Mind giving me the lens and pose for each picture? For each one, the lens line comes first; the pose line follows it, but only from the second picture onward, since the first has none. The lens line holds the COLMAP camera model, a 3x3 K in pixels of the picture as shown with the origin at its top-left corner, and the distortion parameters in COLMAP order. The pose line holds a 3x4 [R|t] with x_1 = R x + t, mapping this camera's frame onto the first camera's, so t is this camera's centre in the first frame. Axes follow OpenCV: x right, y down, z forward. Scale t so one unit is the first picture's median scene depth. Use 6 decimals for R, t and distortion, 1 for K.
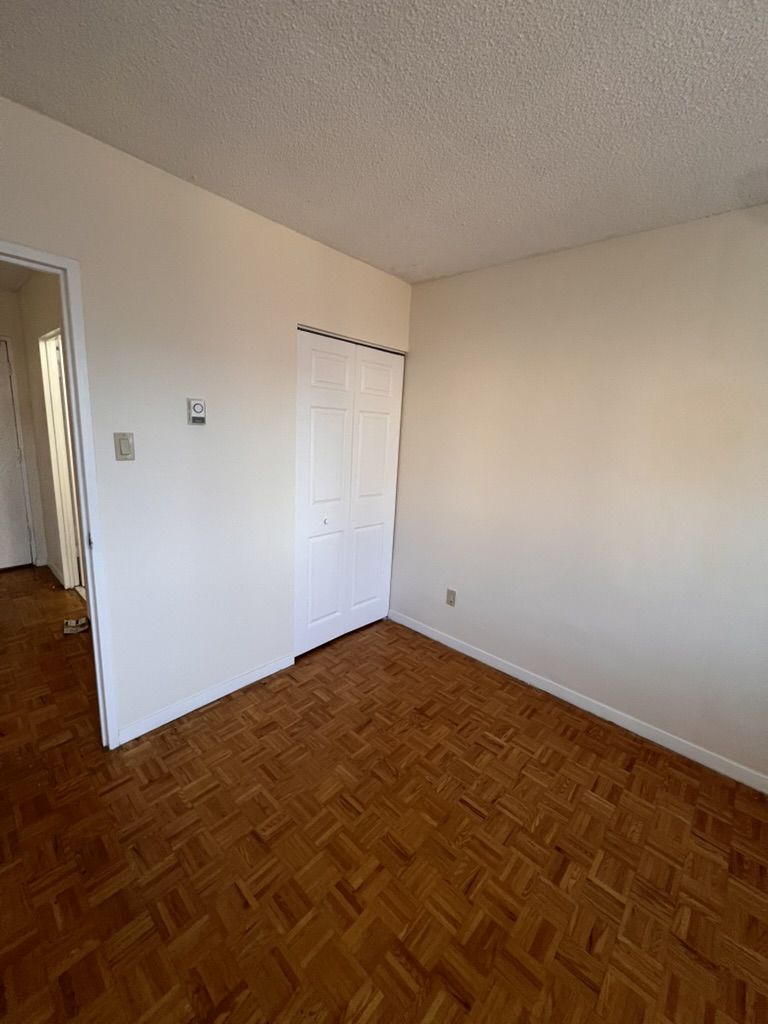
lens RADIAL K [[409.6, 0, 385.8], [0, 409.6, 511.0], [0, 0, 1]] dist [-0.001410, 0.000445]
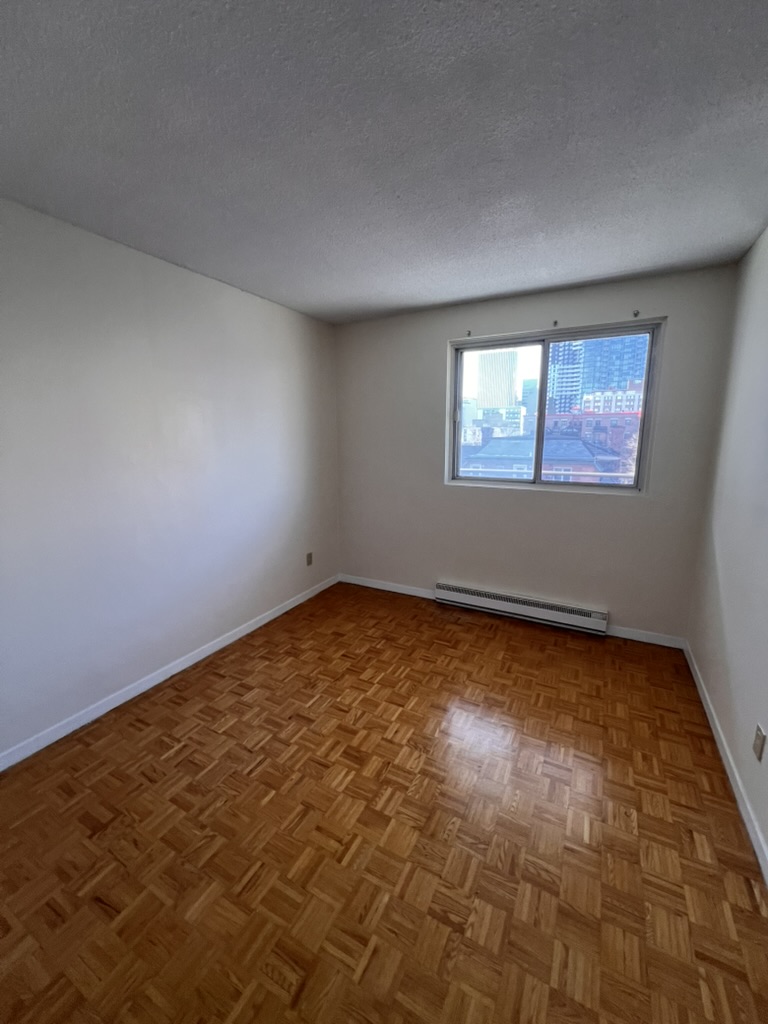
lens RADIAL K [[412.6, 0, 385.9], [0, 412.6, 511.0], [0, 0, 1]] dist [0.002778, 0.000182]
pose [[-0.245092, -0.232065, 0.941316, -0.774629], [0.188882, 0.940895, 0.281141, -0.177325], [-0.950922, 0.246703, -0.186773, 0.707004]]
